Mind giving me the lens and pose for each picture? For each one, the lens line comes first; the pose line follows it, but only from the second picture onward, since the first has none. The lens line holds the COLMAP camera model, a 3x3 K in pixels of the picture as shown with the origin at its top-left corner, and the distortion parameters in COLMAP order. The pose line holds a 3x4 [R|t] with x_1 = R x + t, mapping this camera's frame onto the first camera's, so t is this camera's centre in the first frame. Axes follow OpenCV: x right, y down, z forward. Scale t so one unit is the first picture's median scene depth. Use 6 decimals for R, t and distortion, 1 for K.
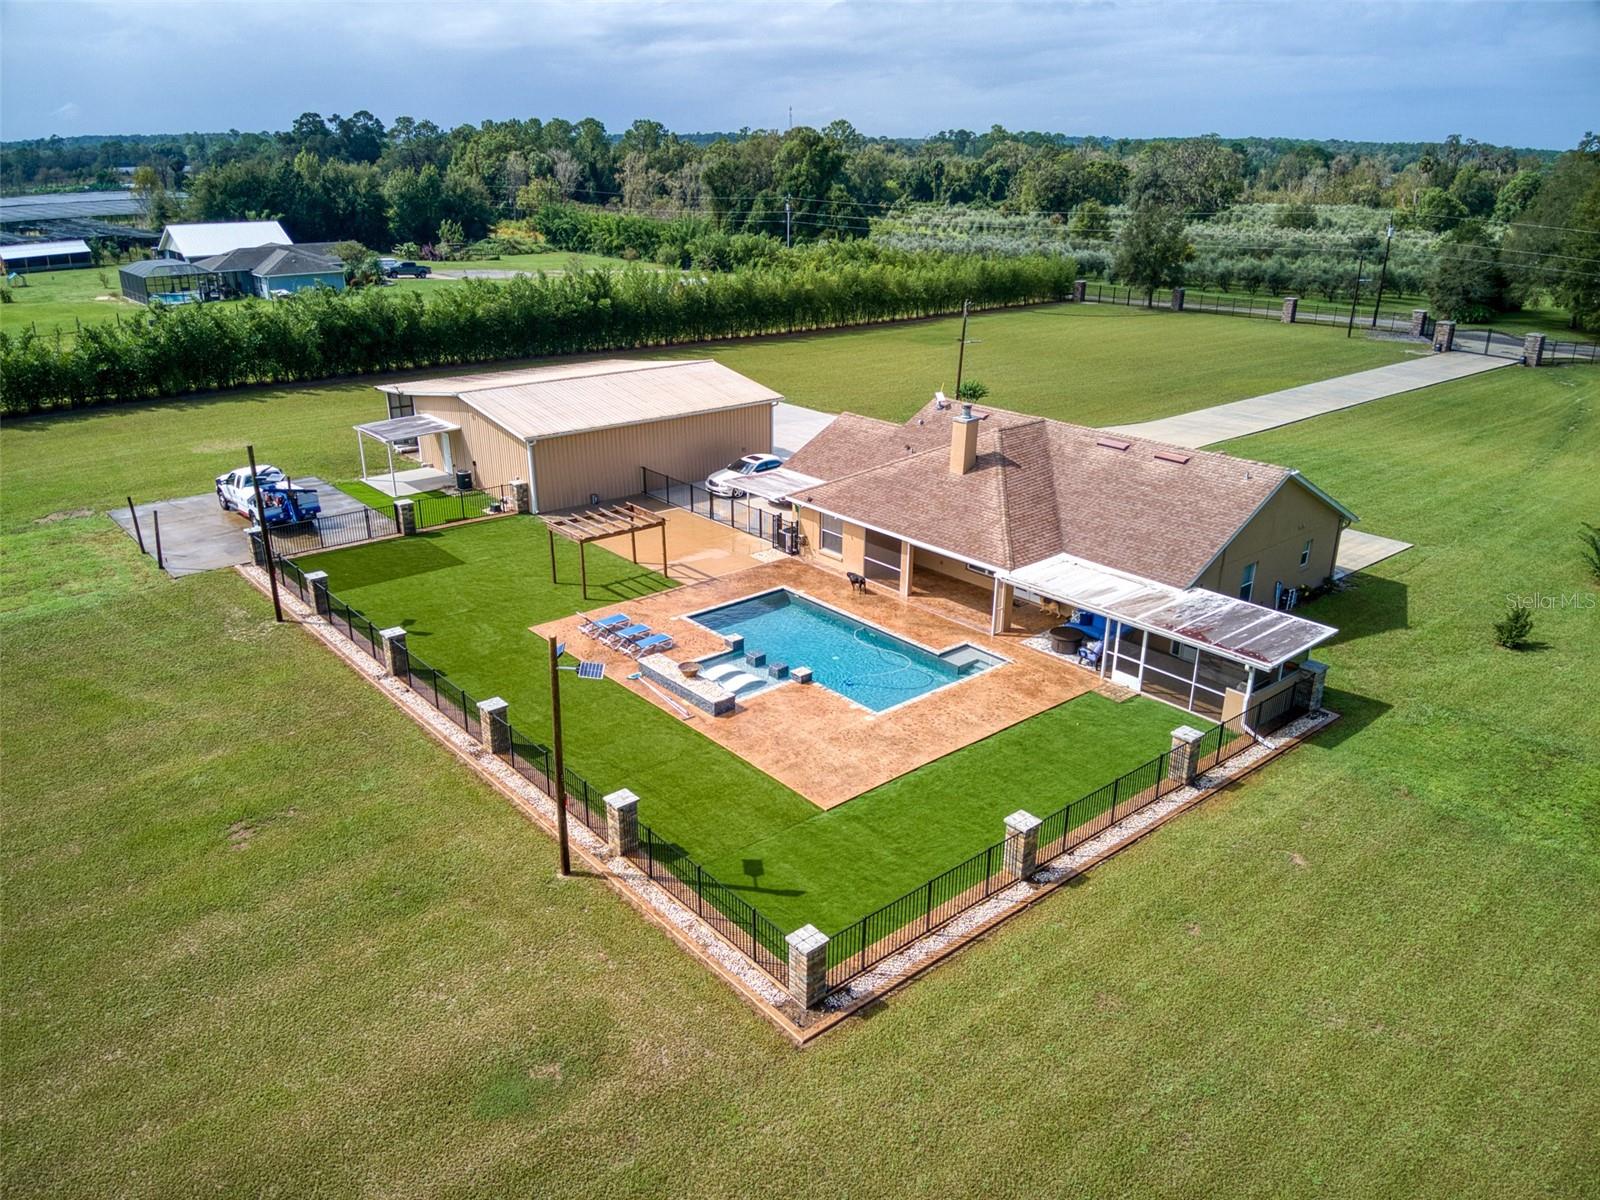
lens RADIAL K [[1137.5, 0, 792.9], [0, 1137.5, 643.0], [0, 0, 1]] dist [0.098152, -0.183668]
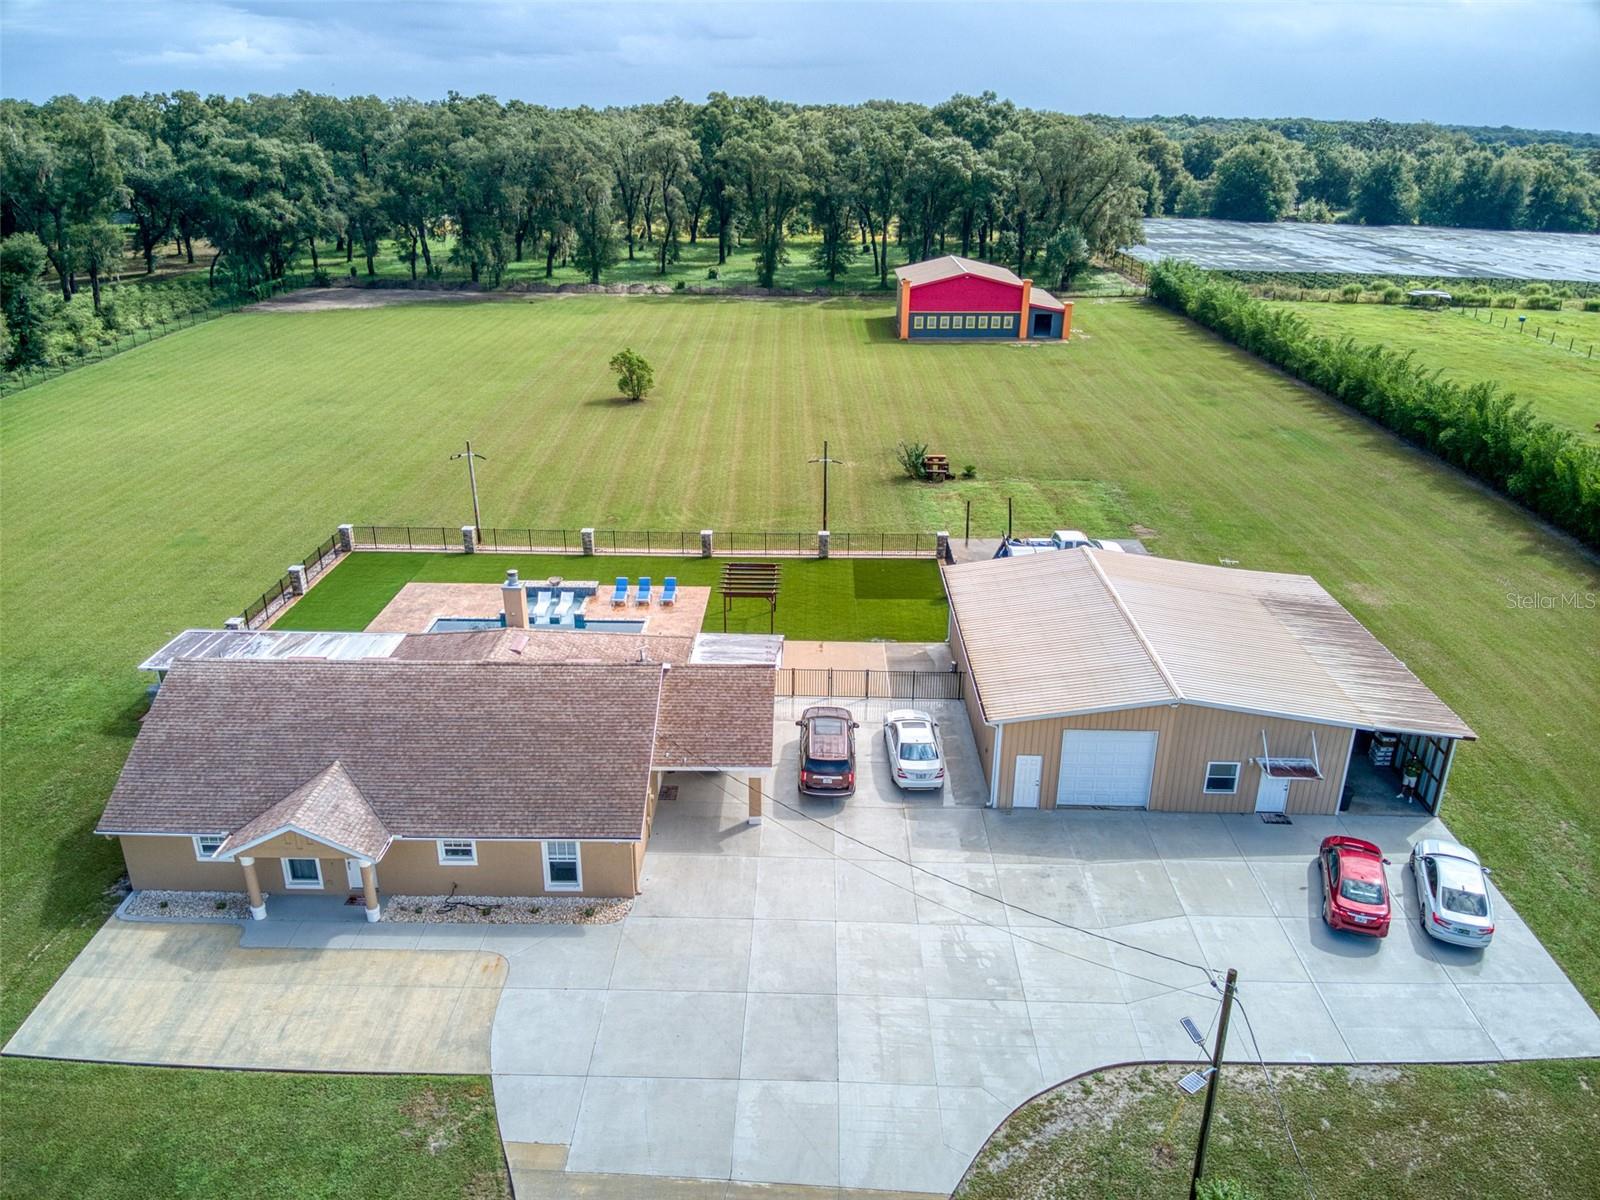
lens RADIAL K [[1162.3, 0, 802.1], [0, 1162.3, 612.0], [0, 0, 1]] dist [0.100853, -0.201934]
pose [[-0.656990, 0.285353, -0.697810, 0.653247], [-0.309404, 0.742002, 0.594729, -0.802048], [0.687484, 0.606636, -0.399198, 1.473652]]
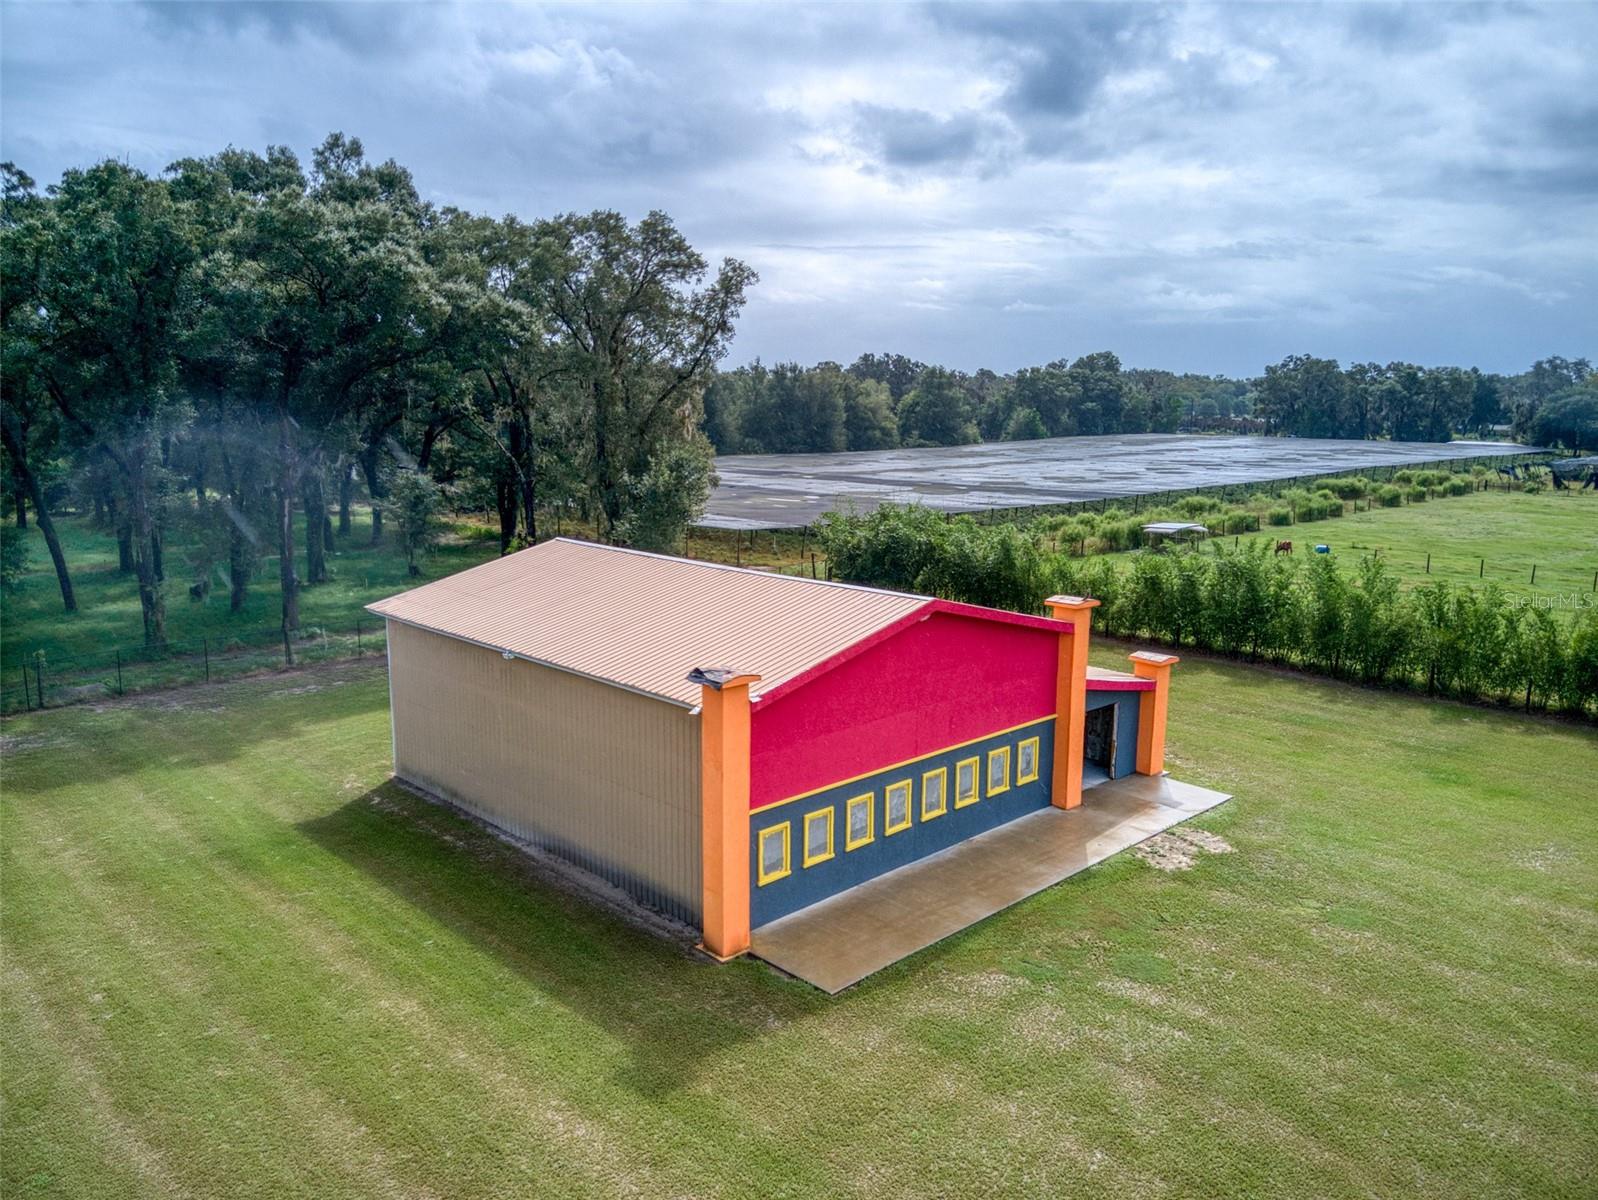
lens RADIAL K [[1157.8, 0, 801.1], [0, 1157.8, 604.8], [0, 0, 1]] dist [0.147894, -0.293779]
pose [[0.063543, 0.174225, -0.982654, -1.118837], [-0.402066, 0.905667, 0.134575, 0.056705], [0.913403, 0.386541, 0.127599, 0.040573]]
